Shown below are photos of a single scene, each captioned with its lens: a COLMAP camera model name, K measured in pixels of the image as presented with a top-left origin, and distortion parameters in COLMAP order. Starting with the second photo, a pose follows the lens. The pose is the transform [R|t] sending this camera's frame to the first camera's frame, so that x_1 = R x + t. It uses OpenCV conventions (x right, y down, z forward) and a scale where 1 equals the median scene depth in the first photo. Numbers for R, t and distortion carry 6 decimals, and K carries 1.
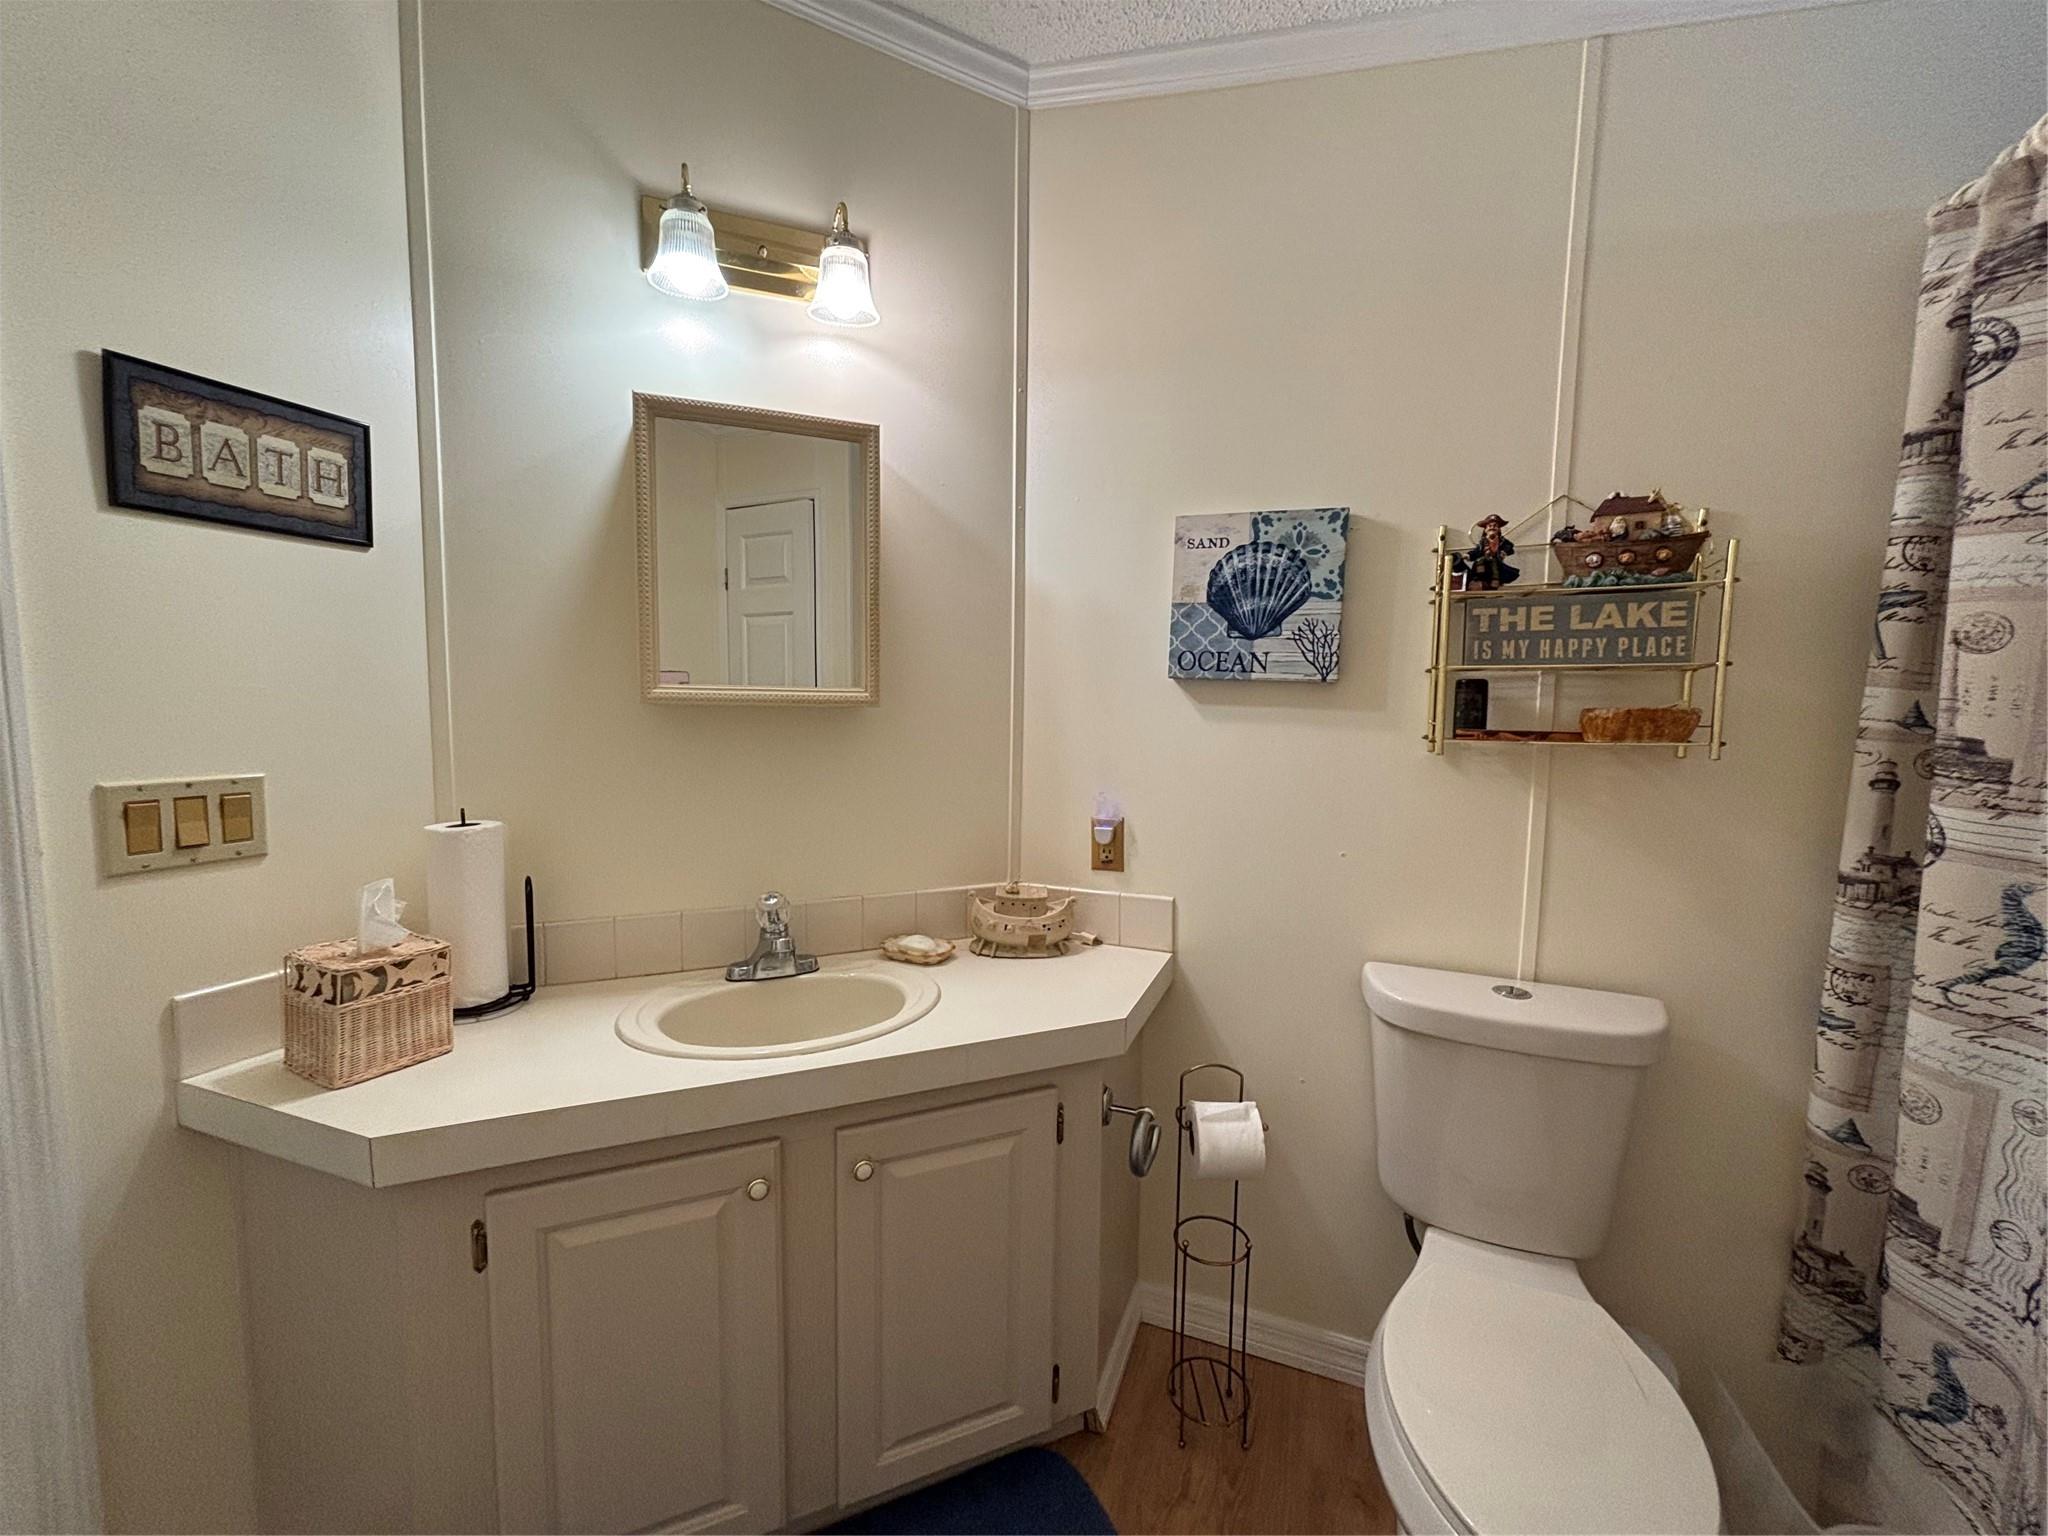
lens RADIAL K [[820.7, 0, 1024.0], [0, 820.7, 768.0], [0, 0, 1]] dist [-0.010794, -0.000134]
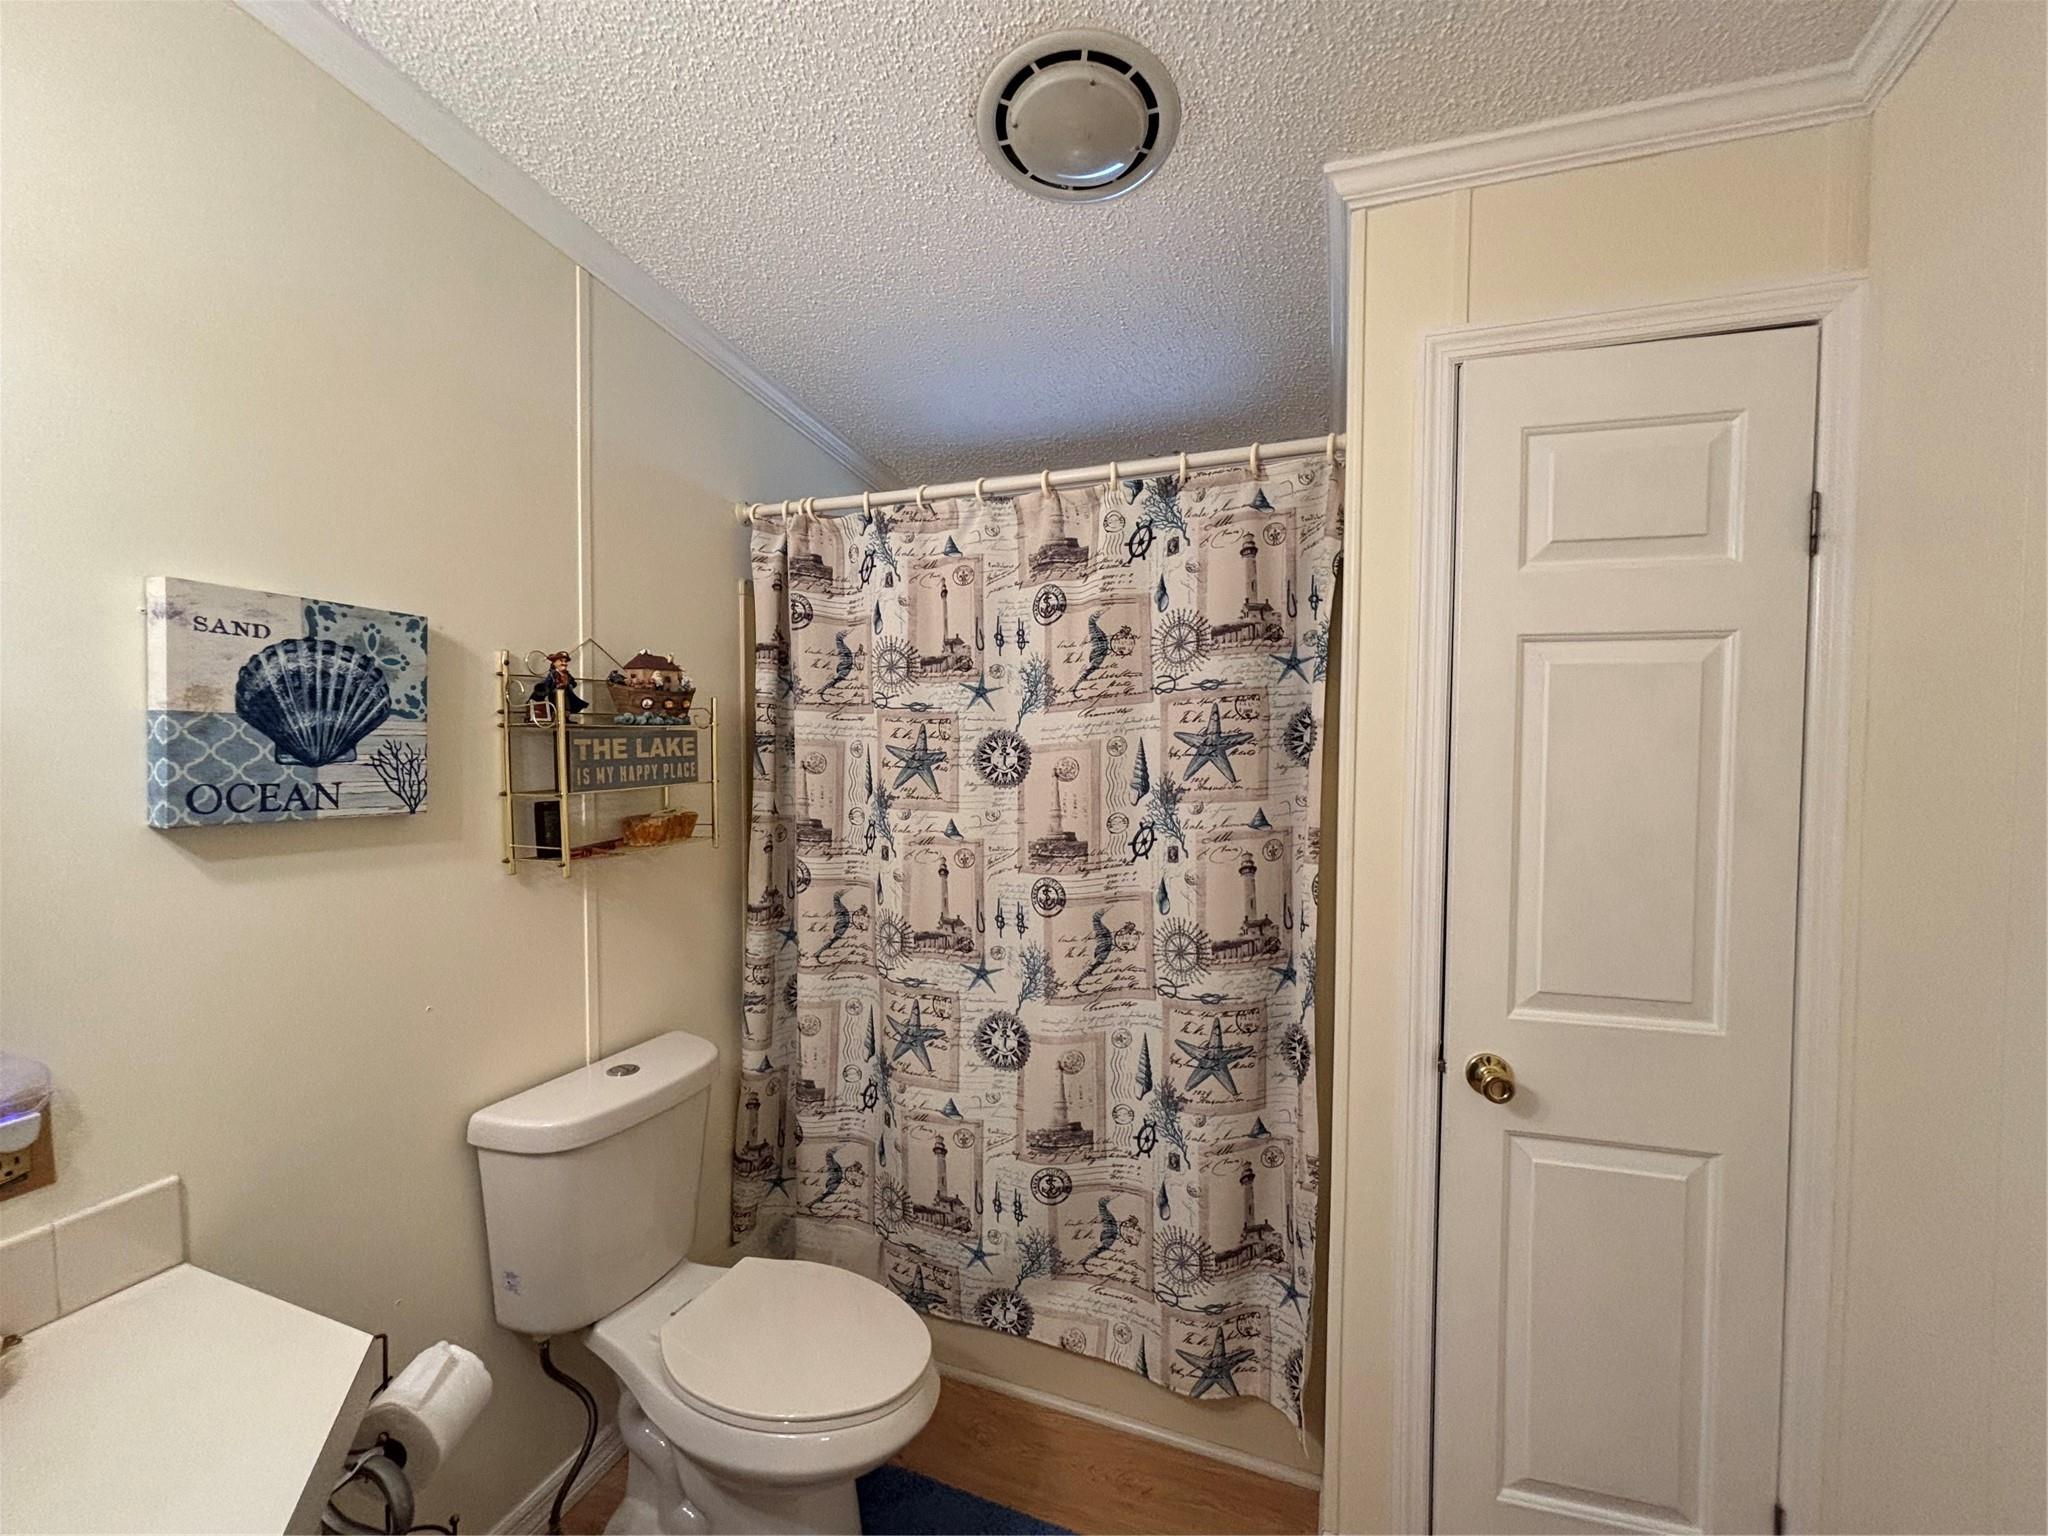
lens RADIAL K [[820.7, 0, 1024.0], [0, 820.7, 768.0], [0, 0, 1]] dist [-0.010794, -0.000134]
pose [[-0.023311, -0.040265, 0.998917, -0.493526], [0.091288, 0.994928, 0.042235, -0.130590], [-0.995552, 0.092174, -0.019517, 0.378040]]
